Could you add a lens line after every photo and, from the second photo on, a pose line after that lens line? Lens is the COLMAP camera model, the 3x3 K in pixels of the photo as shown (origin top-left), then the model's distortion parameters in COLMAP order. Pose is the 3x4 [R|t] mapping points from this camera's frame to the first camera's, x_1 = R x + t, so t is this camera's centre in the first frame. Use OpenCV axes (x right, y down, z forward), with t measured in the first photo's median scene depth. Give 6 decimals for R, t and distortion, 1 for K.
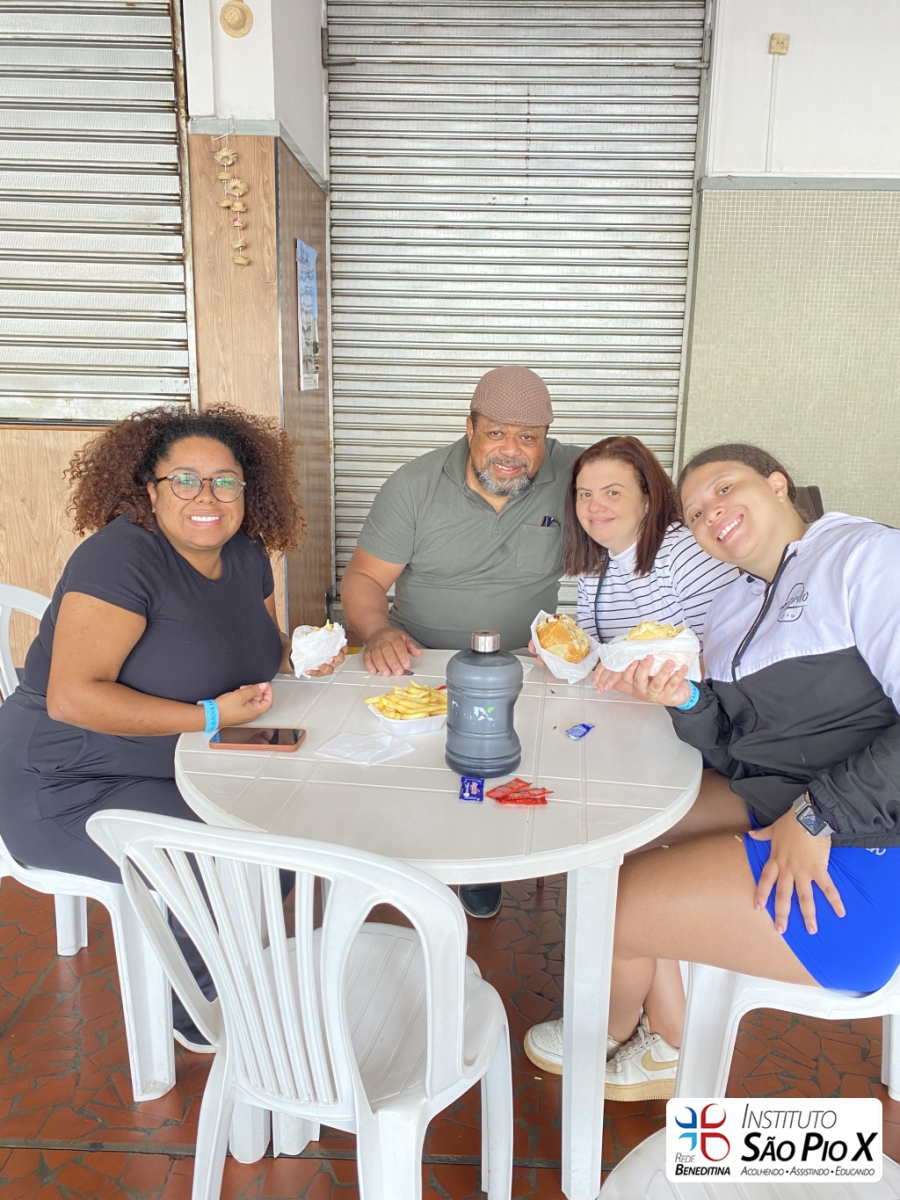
lens RADIAL K [[926.8, 0, 450.5], [0, 926.8, 601.3], [0, 0, 1]] dist [0.009145, -0.002678]
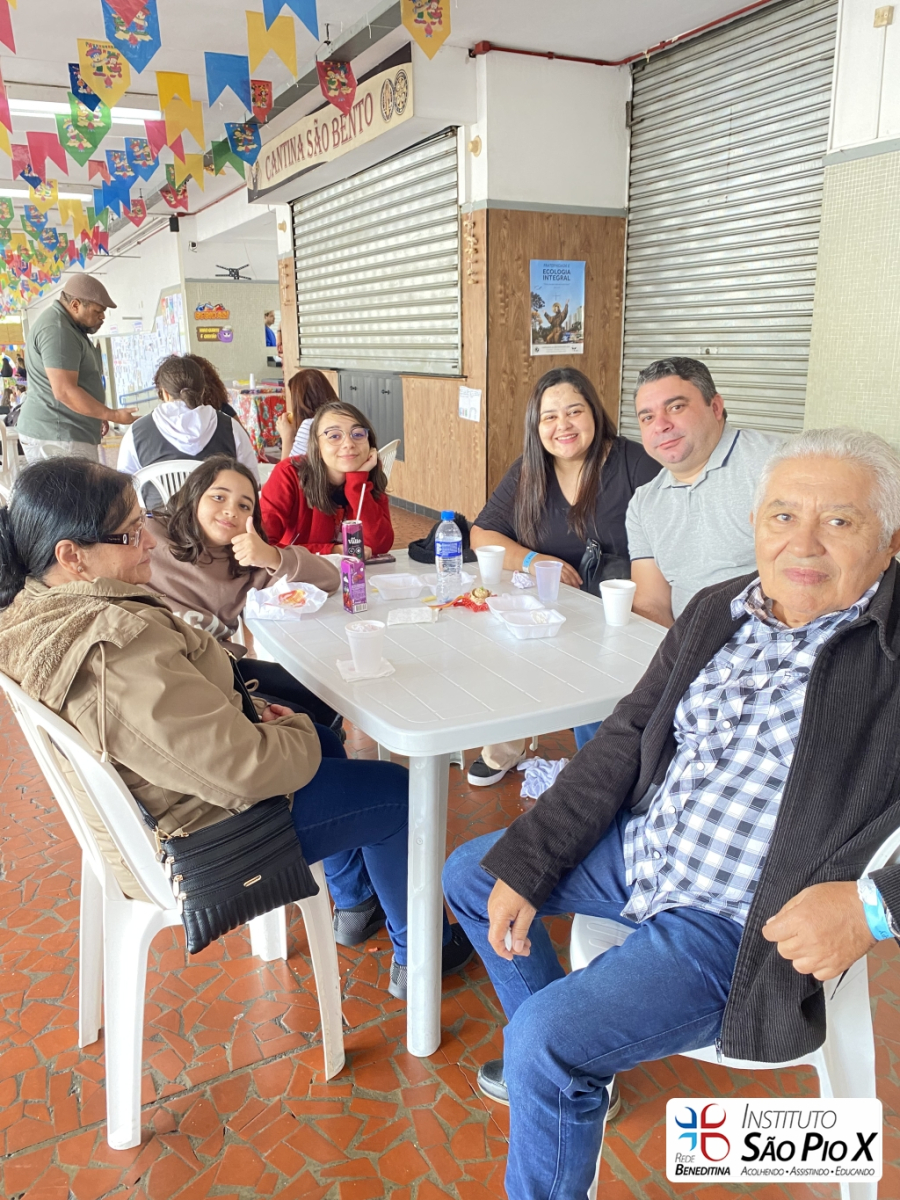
lens RADIAL K [[926.8, 0, 450.3], [0, 926.8, 598.0], [0, 0, 1]] dist [0.009145, -0.002678]
pose [[0.479692, 0.208065, -0.852411, 1.091519], [-0.182815, 0.973858, 0.134830, -0.010444], [0.858181, 0.091156, 0.505190, 0.103053]]
